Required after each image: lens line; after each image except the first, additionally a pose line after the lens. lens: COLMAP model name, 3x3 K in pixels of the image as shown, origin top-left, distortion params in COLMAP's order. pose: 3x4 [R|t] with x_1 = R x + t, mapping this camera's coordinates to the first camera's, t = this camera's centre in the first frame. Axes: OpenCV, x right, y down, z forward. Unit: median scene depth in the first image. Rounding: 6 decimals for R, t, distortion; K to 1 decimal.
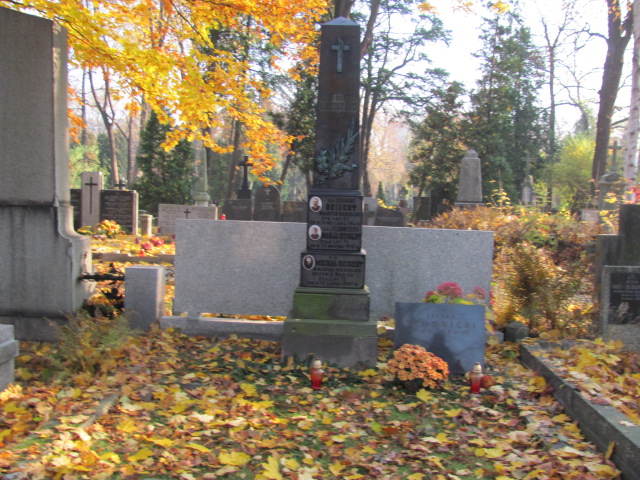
lens RADIAL K [[673.5, 0, 317.1], [0, 673.5, 243.1], [0, 0, 1]] dist [-0.215691, 0.284604]
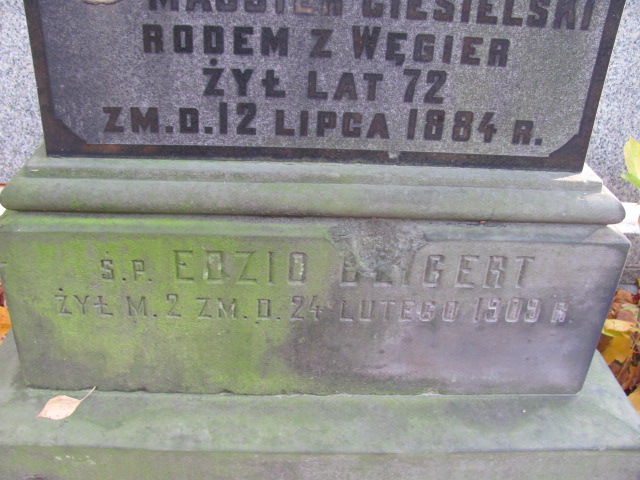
lens RADIAL K [[673.5, 0, 317.1], [0, 673.5, 243.1], [0, 0, 1]] dist [-0.215691, 0.284604]
pose [[0.994743, -0.035628, 0.096003, 0.009670], [-0.009051, 0.903263, 0.428993, 0.029662], [-0.102000, -0.427607, 0.898192, 0.888266]]
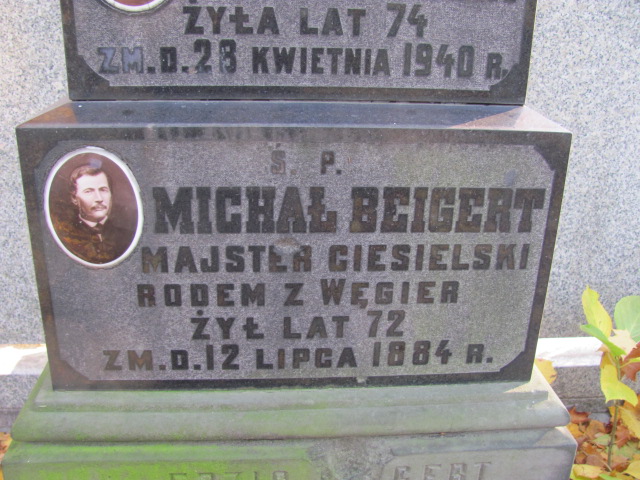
lens RADIAL K [[673.5, 0, 317.1], [0, 673.5, 243.1], [0, 0, 1]] dist [-0.215691, 0.284604]
pose [[0.990341, -0.054754, 0.127382, 0.010722], [0.013663, 0.952789, 0.303326, -0.000125], [-0.137977, -0.298656, 0.944334, 0.883245]]
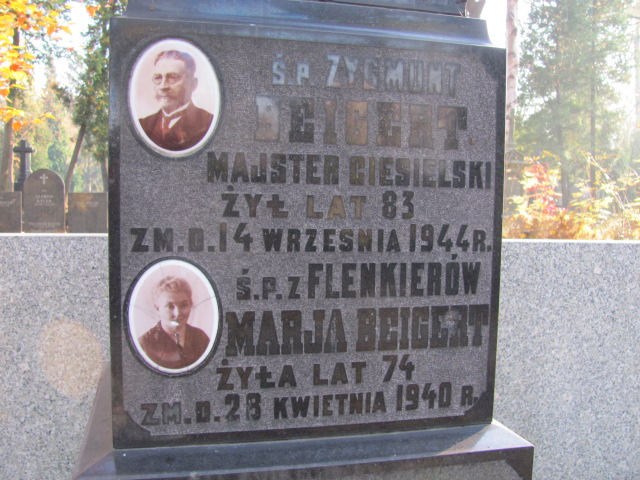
lens RADIAL K [[673.5, 0, 317.1], [0, 673.5, 243.1], [0, 0, 1]] dist [-0.215691, 0.284604]
pose [[0.956083, -0.032772, 0.291258, -0.013888], [0.031041, 0.999462, 0.010564, -0.030355], [-0.291447, -0.001059, 0.956586, 0.870260]]
